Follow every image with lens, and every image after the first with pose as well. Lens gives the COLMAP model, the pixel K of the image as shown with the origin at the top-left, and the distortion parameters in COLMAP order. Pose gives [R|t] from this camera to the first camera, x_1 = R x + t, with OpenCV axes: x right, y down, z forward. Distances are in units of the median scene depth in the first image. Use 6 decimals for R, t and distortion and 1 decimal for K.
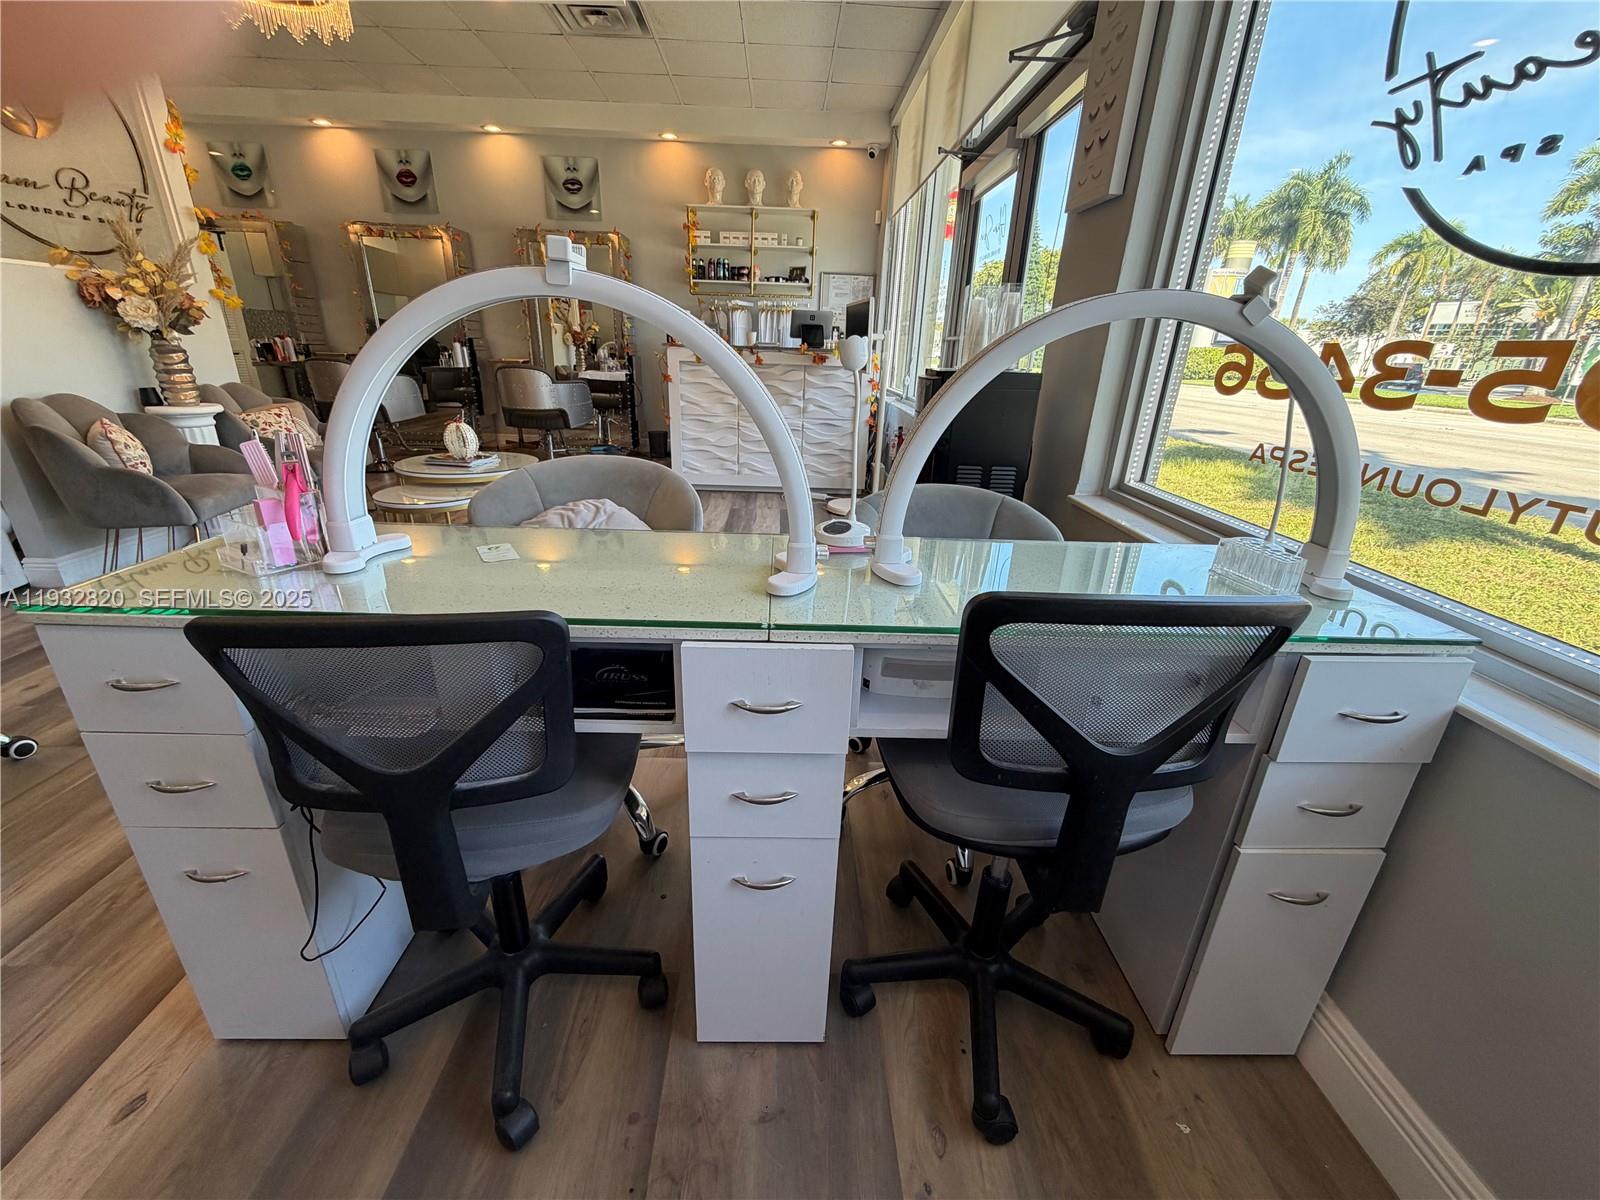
lens RADIAL K [[641.6, 0, 800.0], [0, 641.6, 600.0], [0, 0, 1]] dist [-0.000900, -0.000271]
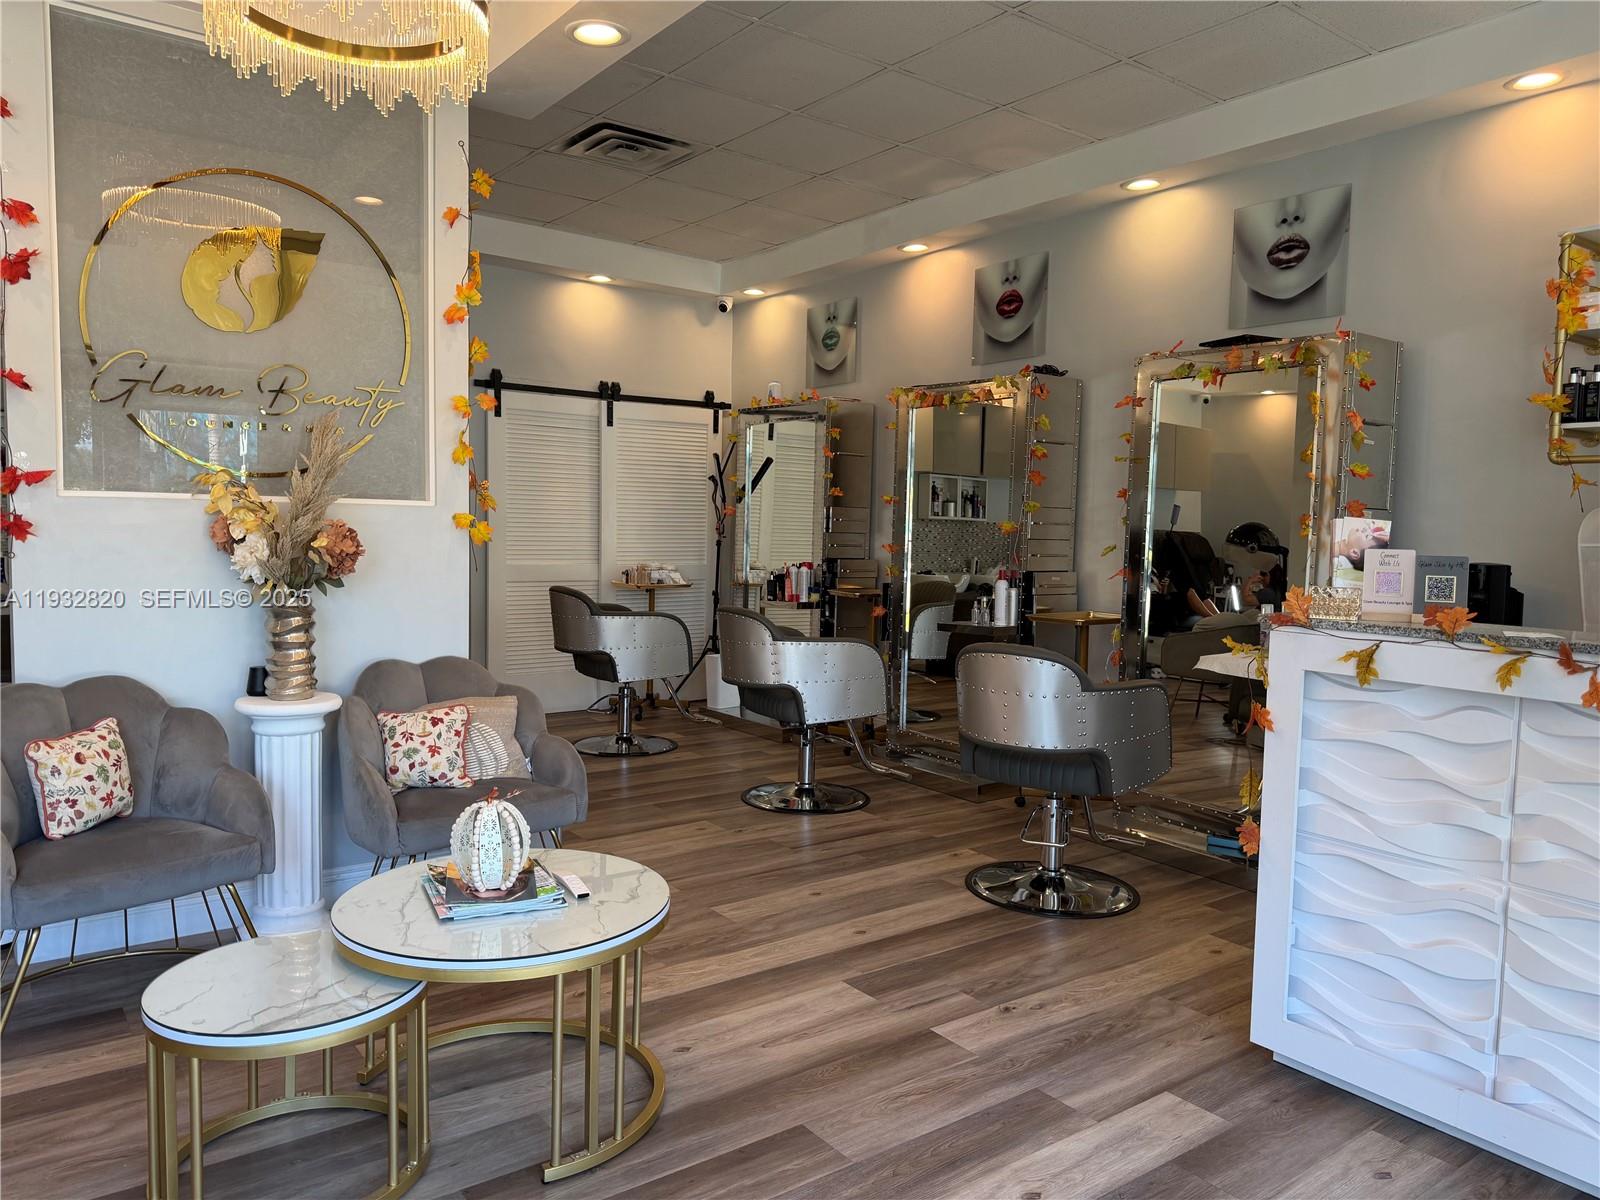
lens RADIAL K [[1123.0, 0, 800.0], [0, 1123.0, 600.0], [0, 0, 1]] dist [-0.032199, 0.000339]
pose [[0.570622, 0.037680, -0.820348, 0.089599], [-0.304196, 0.937583, -0.168529, -0.195200], [0.762794, 0.345713, 0.546468, 0.415171]]
